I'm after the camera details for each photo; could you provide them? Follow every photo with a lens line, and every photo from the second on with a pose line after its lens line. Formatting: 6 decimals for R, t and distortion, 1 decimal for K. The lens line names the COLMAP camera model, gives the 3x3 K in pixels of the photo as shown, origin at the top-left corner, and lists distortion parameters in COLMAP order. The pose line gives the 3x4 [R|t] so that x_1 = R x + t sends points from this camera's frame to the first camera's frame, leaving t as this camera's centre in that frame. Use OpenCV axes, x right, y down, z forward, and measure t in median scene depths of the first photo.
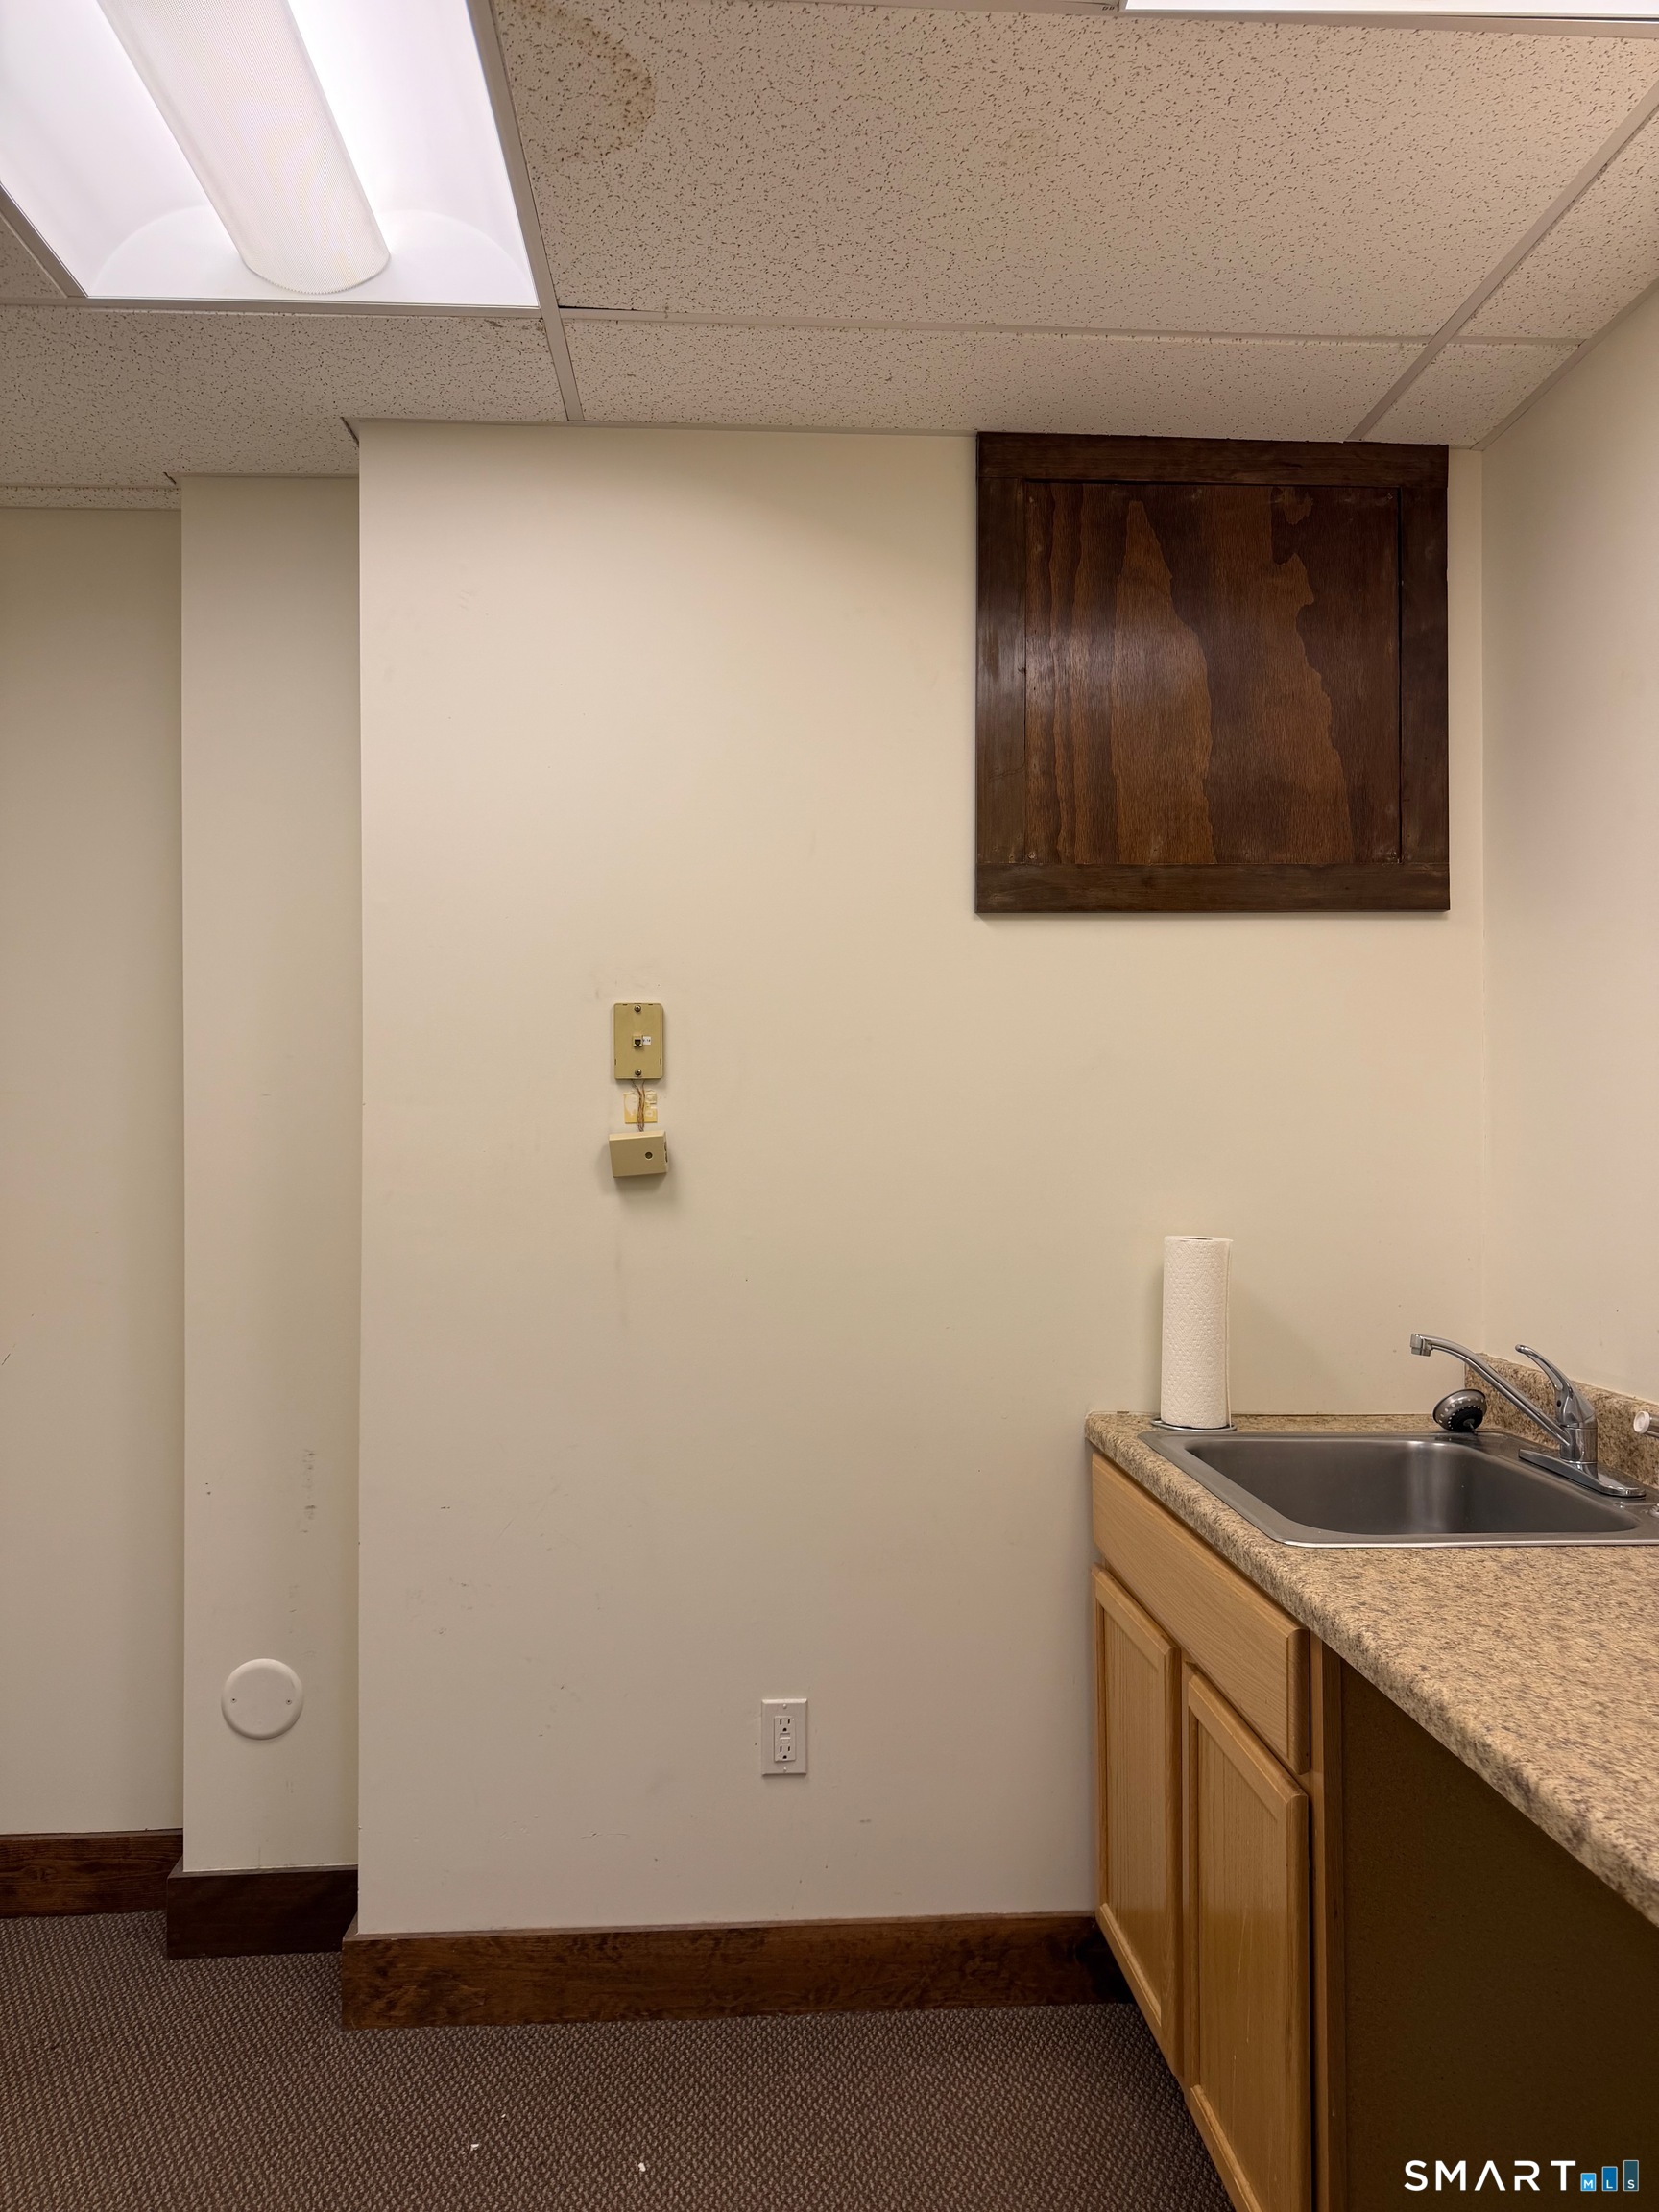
lens RADIAL K [[1573.0, 0, 823.2], [0, 1573.0, 1111.7], [0, 0, 1]] dist [0.037677, -0.036002]
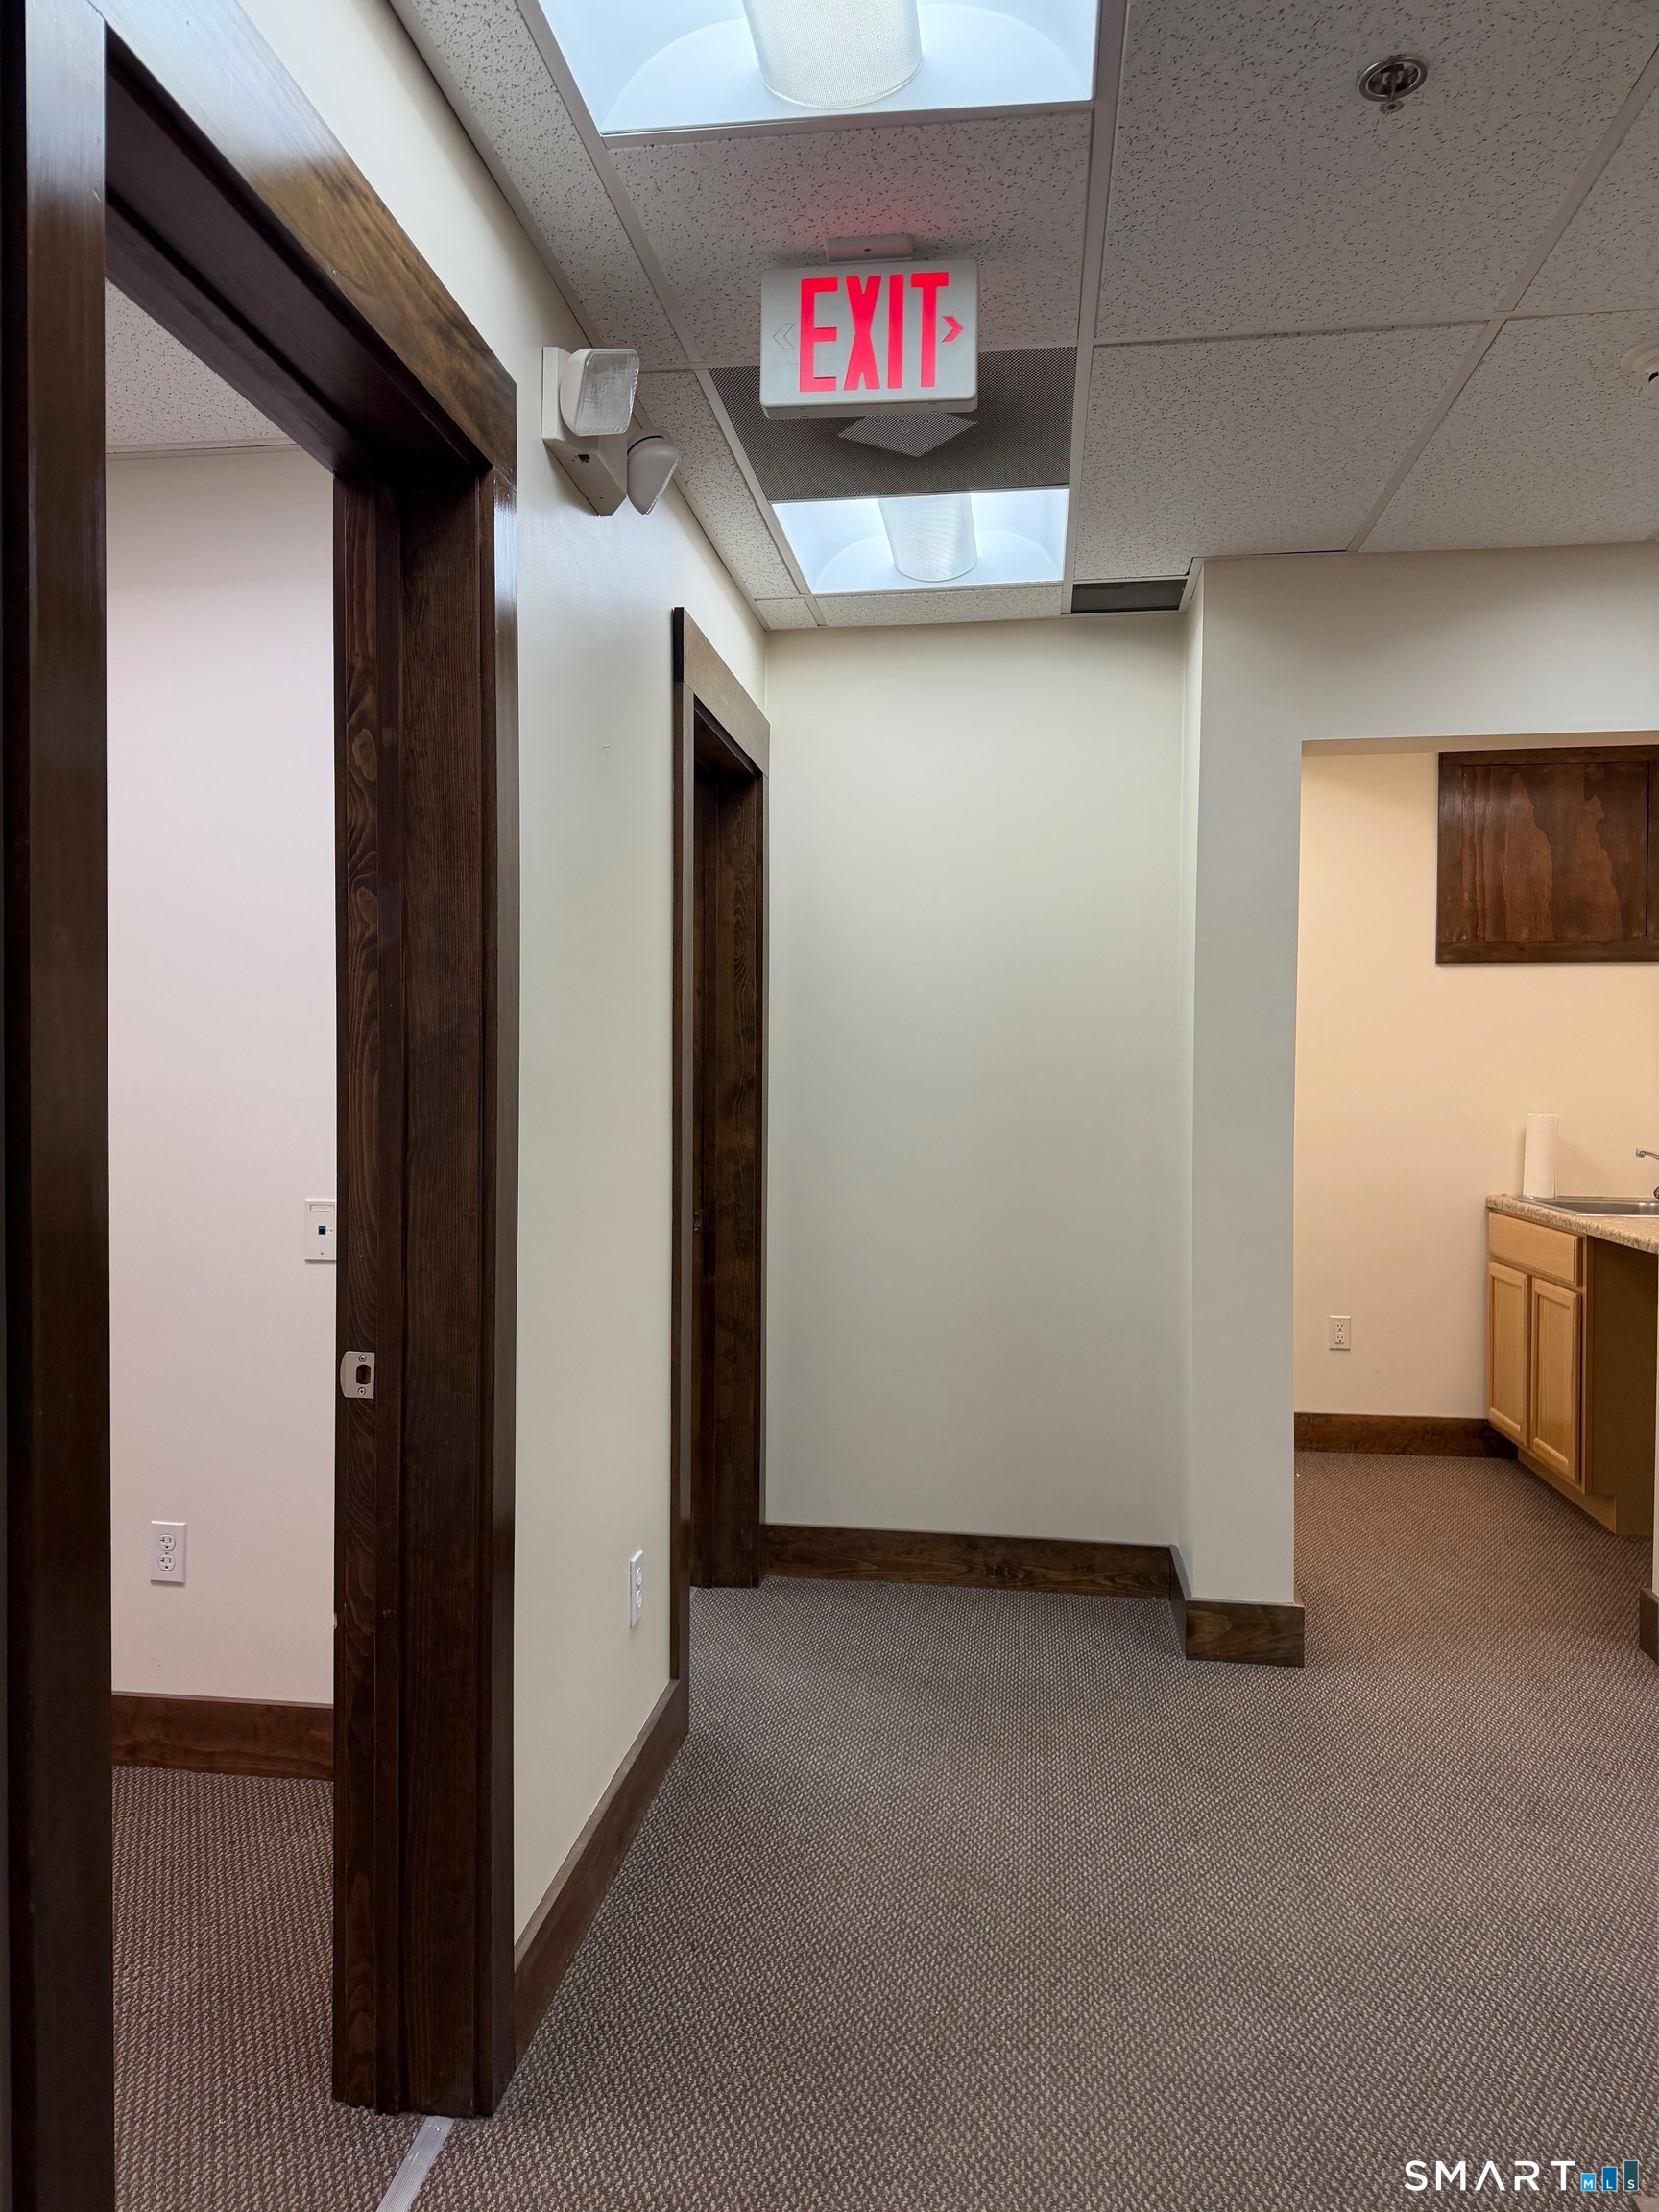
lens RADIAL K [[1573.0, 0, 824.3], [0, 1573.0, 1098.6], [0, 0, 1]] dist [0.037677, -0.036002]
pose [[0.981323, 0.007699, -0.192213, -0.318700], [-0.001881, 0.999535, 0.030436, -0.002838], [0.192358, -0.029506, 0.980881, -1.347974]]
